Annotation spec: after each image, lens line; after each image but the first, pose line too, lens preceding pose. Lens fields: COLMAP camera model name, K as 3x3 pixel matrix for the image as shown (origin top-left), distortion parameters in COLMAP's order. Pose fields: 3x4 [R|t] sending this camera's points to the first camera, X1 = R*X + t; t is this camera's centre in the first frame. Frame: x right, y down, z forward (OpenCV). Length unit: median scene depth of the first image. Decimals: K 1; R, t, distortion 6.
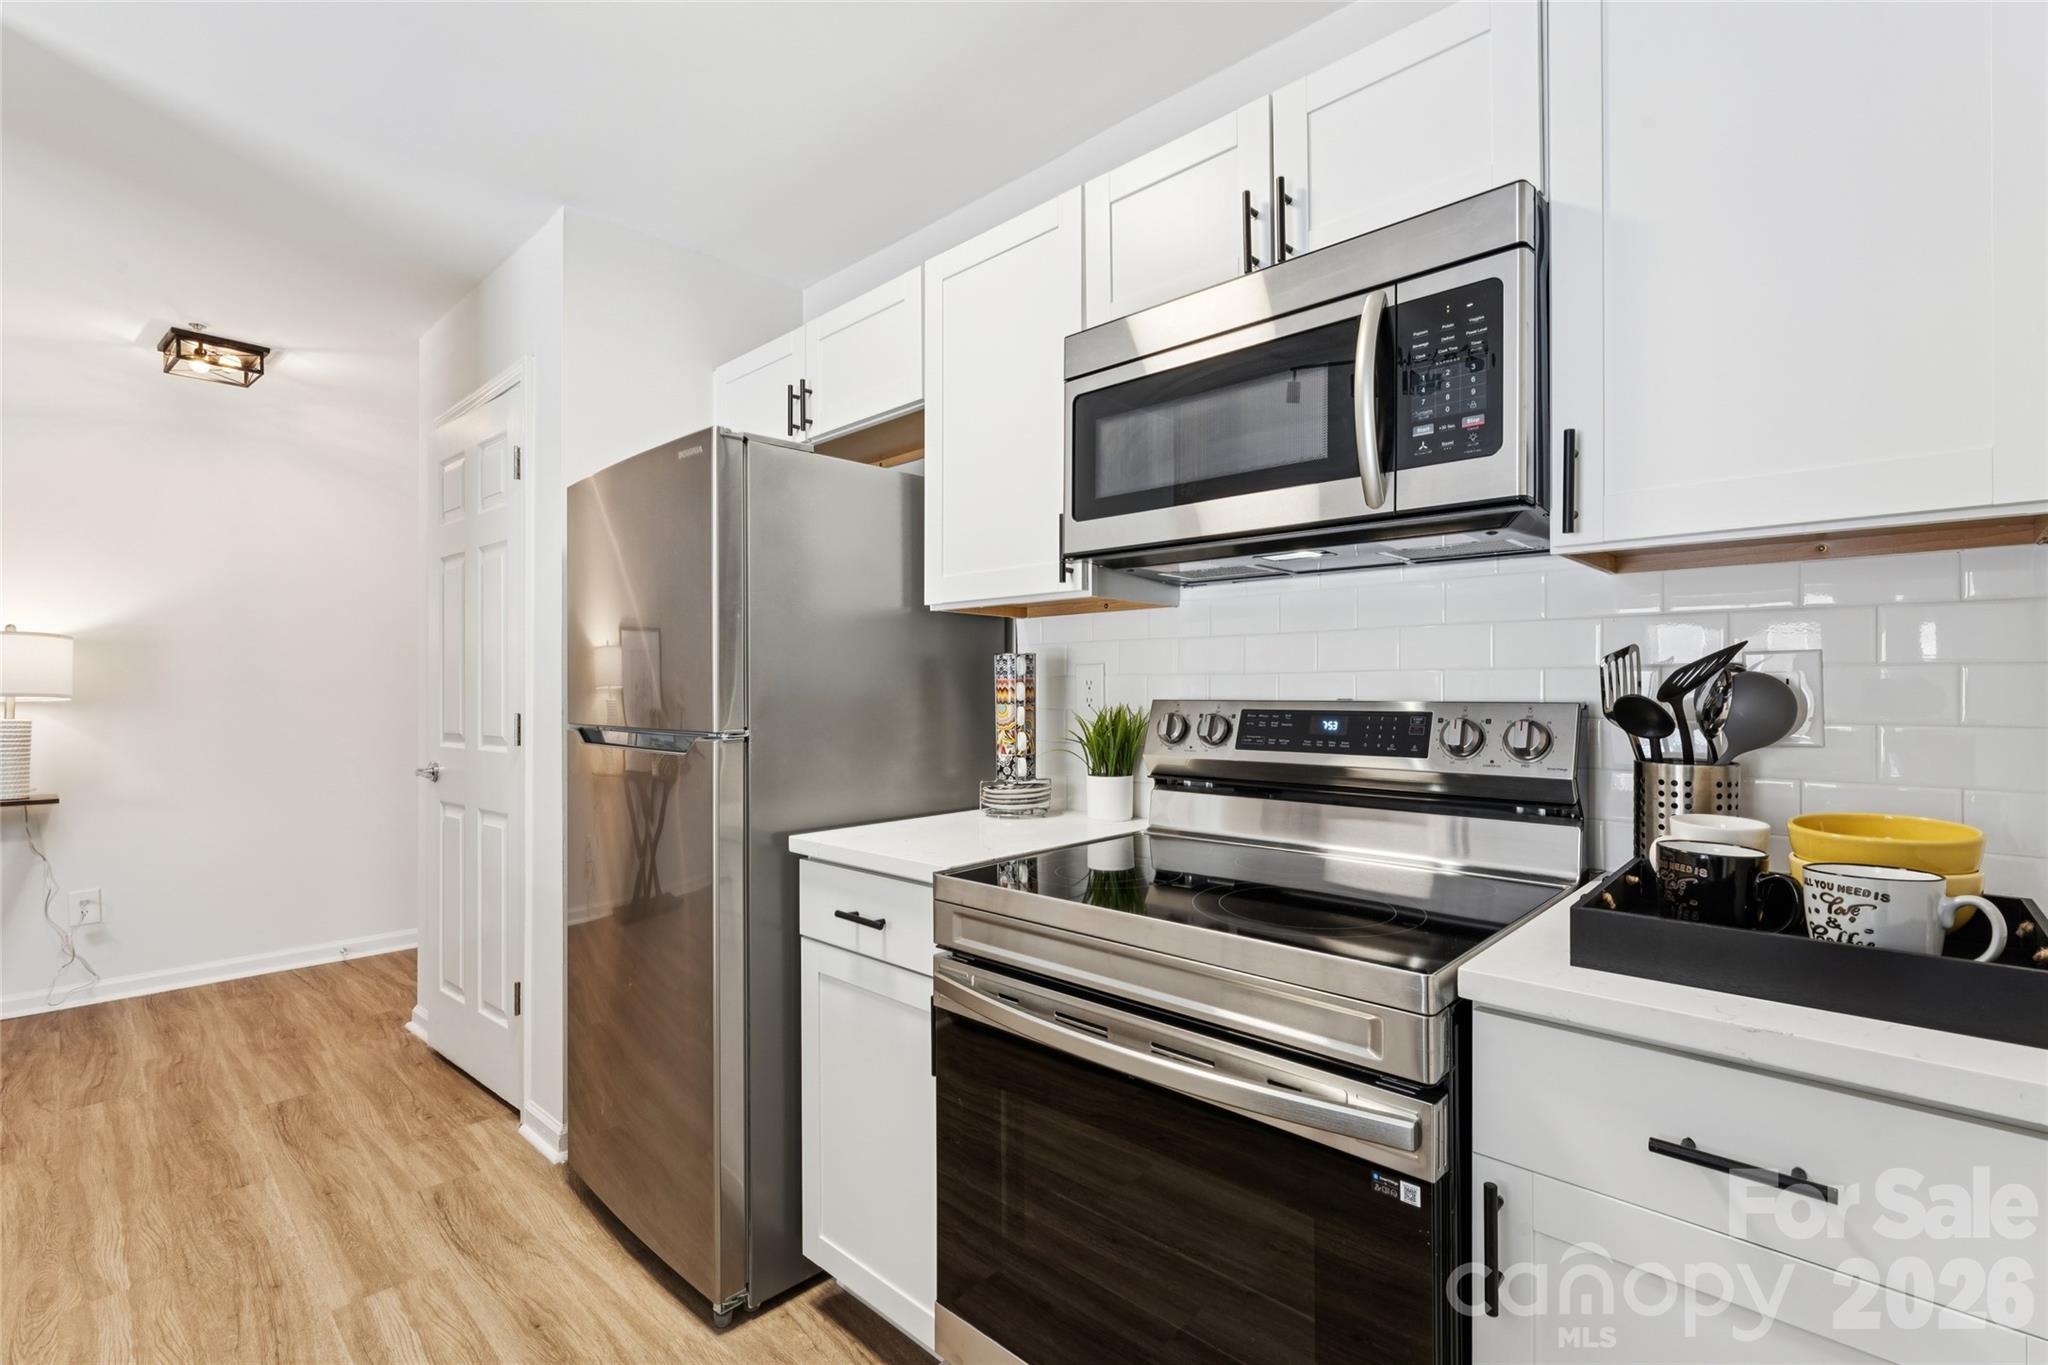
lens RADIAL K [[933.1, 0, 1009.7], [0, 933.1, 678.2], [0, 0, 1]] dist [0.003840, -0.001567]
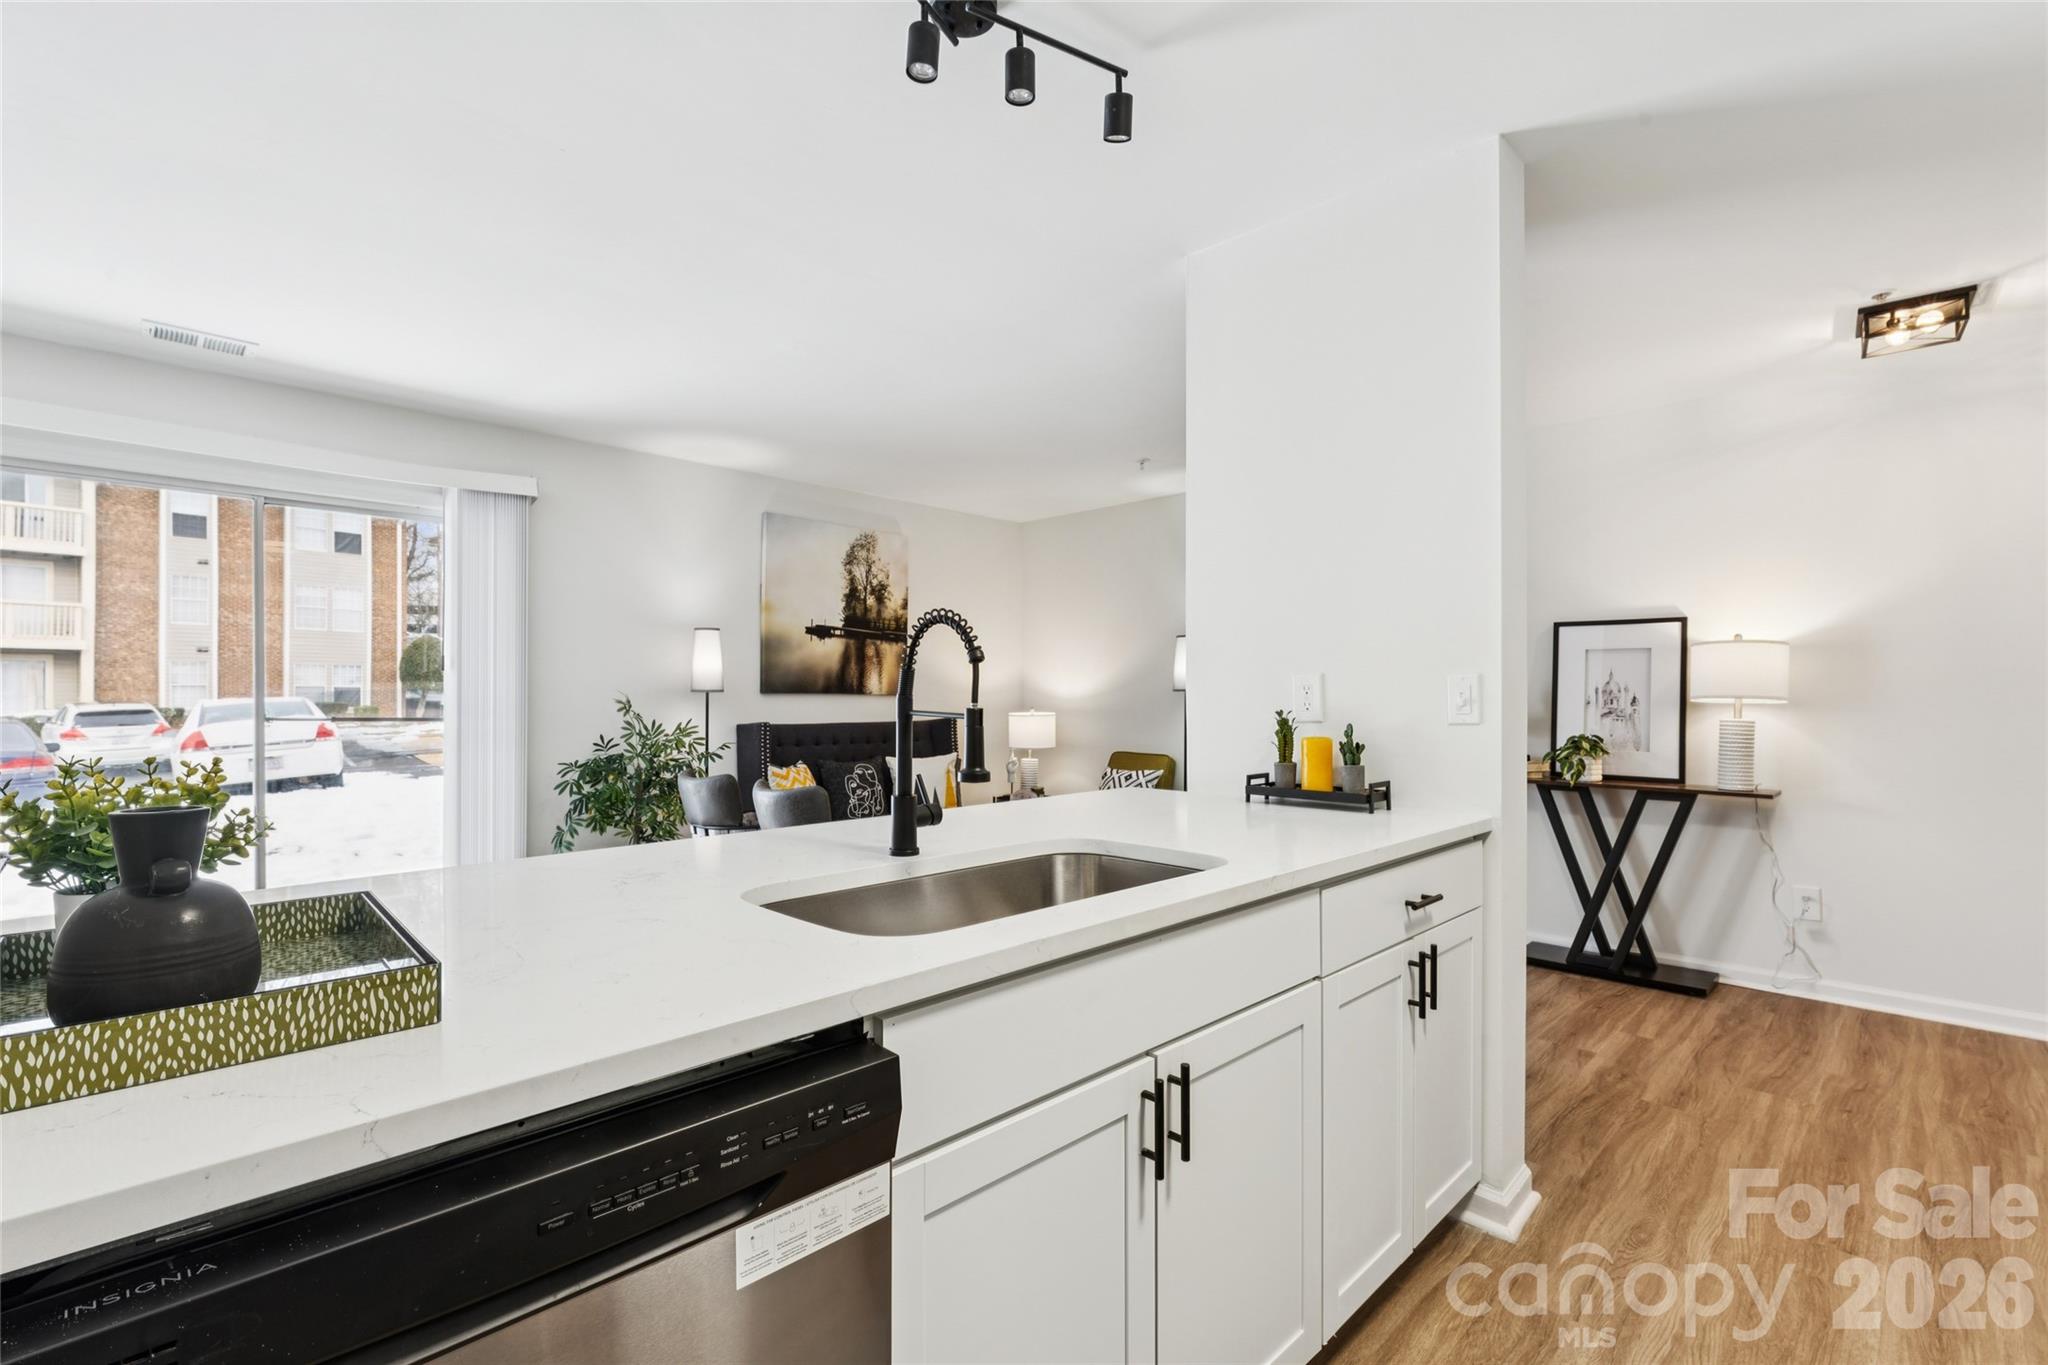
lens RADIAL K [[933.1, 0, 1020.5], [0, 933.1, 686.7], [0, 0, 1]] dist [0.003840, -0.001567]
pose [[-0.014620, -0.004512, -0.999883, 0.134755], [0.010040, 0.999939, -0.004659, 0.005391], [0.999843, -0.010107, -0.014573, 0.373667]]
